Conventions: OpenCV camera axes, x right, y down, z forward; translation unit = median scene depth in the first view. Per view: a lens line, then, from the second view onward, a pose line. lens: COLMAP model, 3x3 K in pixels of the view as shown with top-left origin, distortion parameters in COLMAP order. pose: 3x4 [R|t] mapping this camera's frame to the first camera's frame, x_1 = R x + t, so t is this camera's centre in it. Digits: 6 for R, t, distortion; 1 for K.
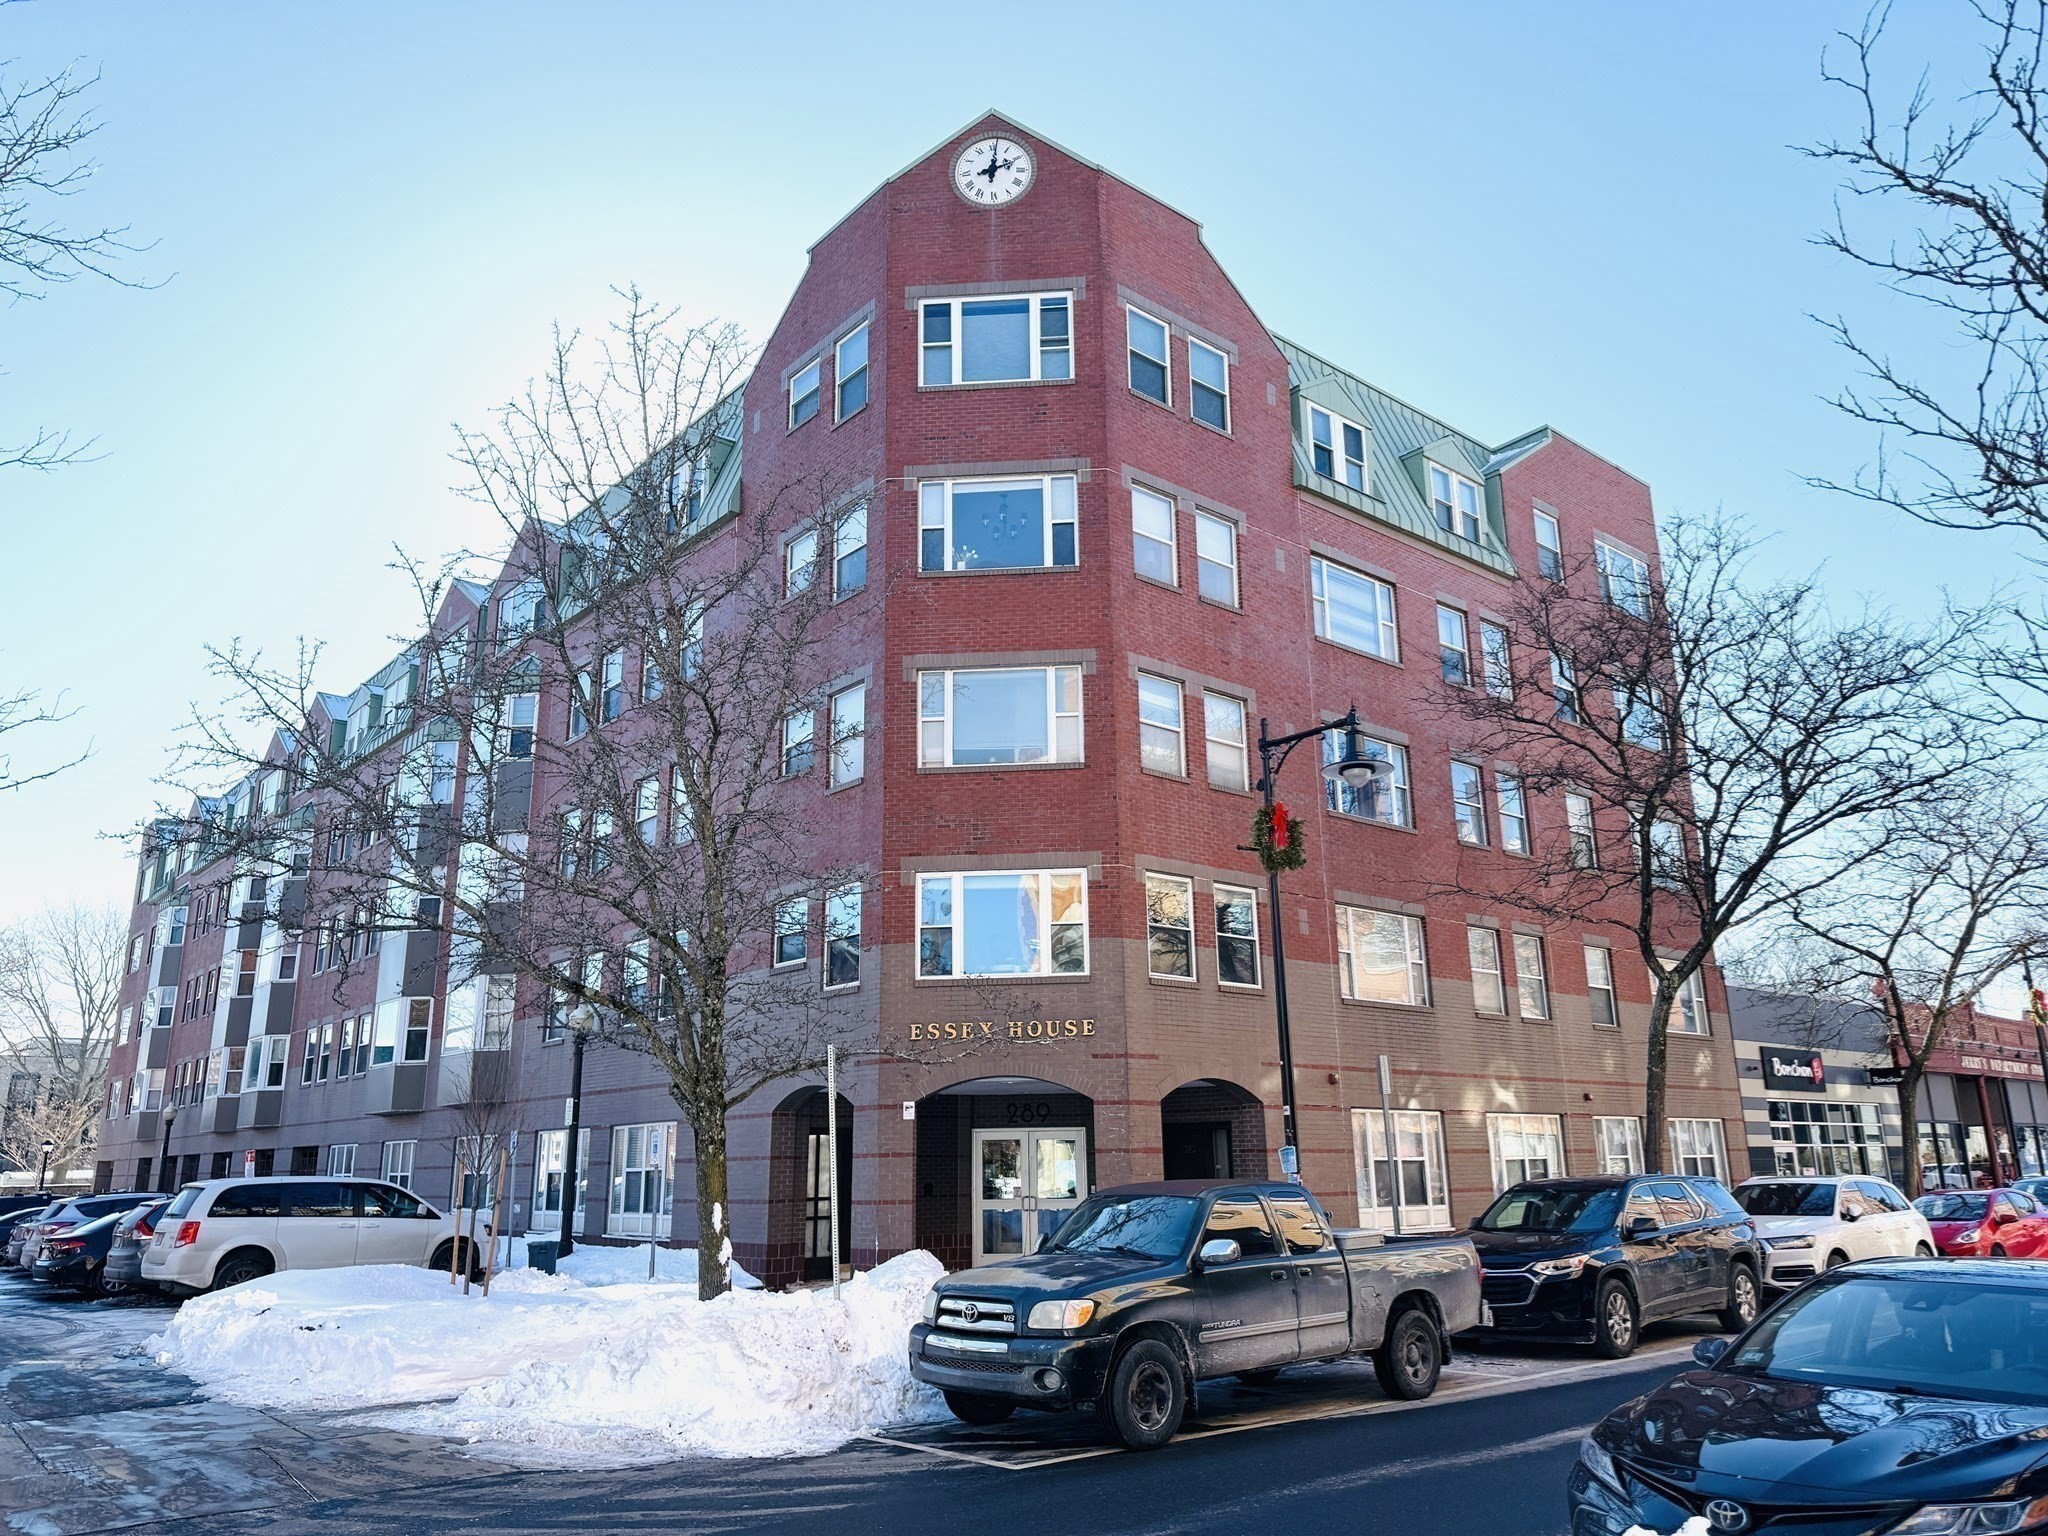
lens RADIAL K [[1468.1, 0, 1024.0], [0, 1468.1, 768.0], [0, 0, 1]] dist [0.003390, -0.049782]
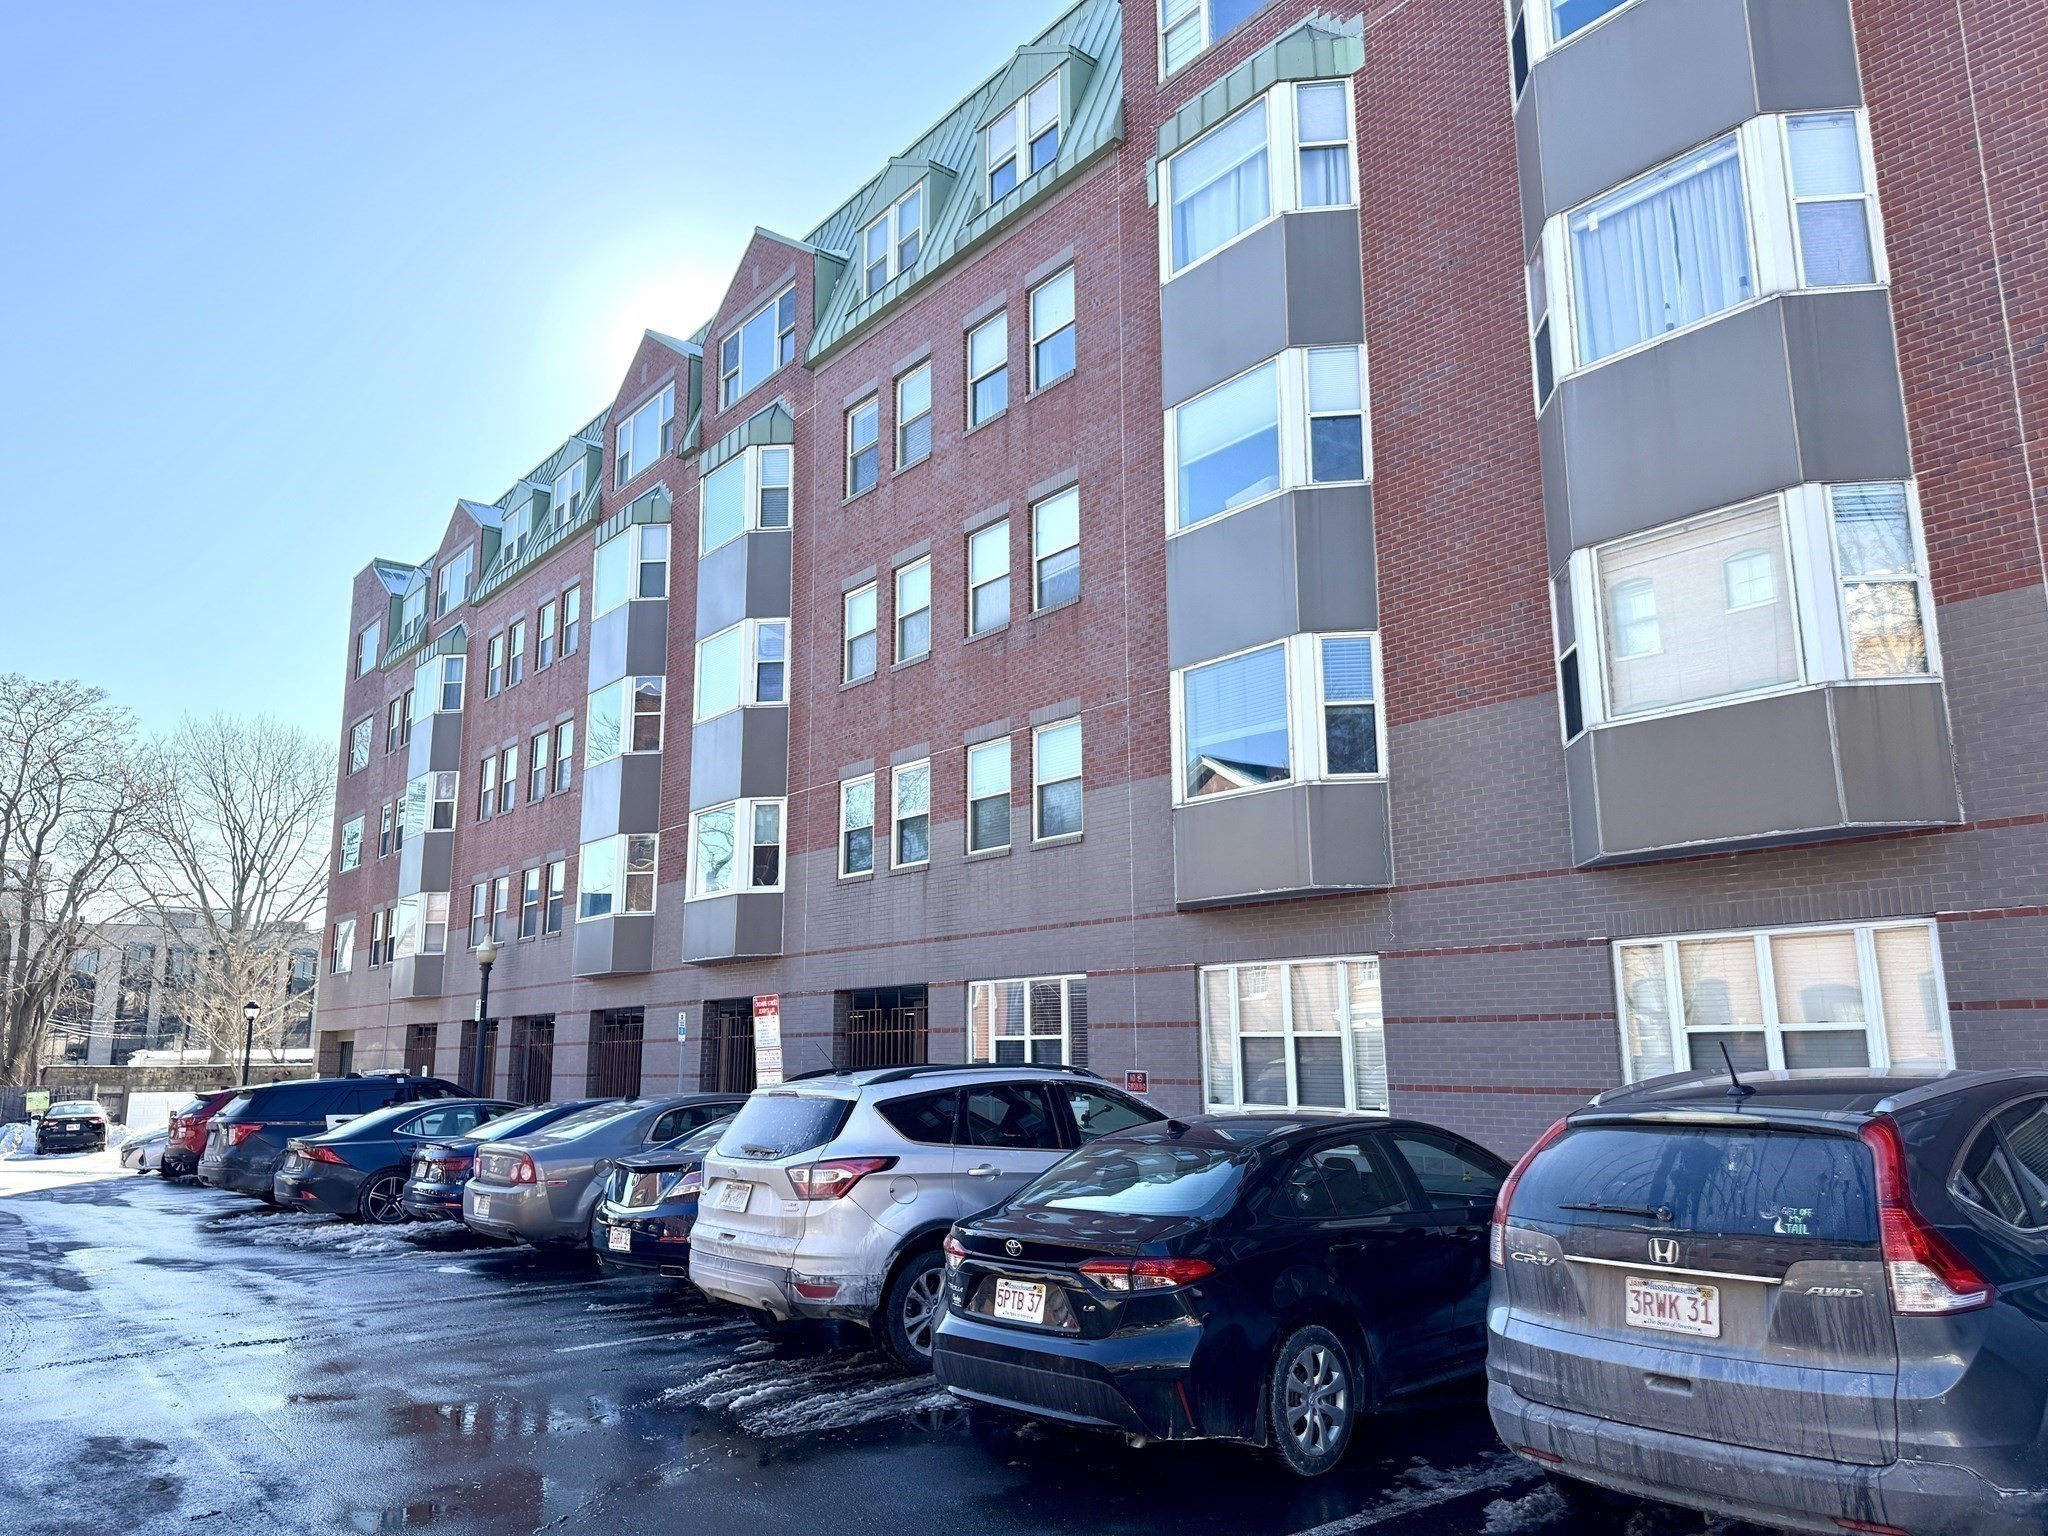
lens RADIAL K [[1468.1, 0, 1024.0], [0, 1468.1, 768.0], [0, 0, 1]] dist [0.003390, -0.049782]
pose [[0.999335, -0.008011, -0.035586, -0.261070], [0.010913, 0.996564, 0.082109, 0.084446], [0.034806, -0.082443, 0.995988, 0.296396]]
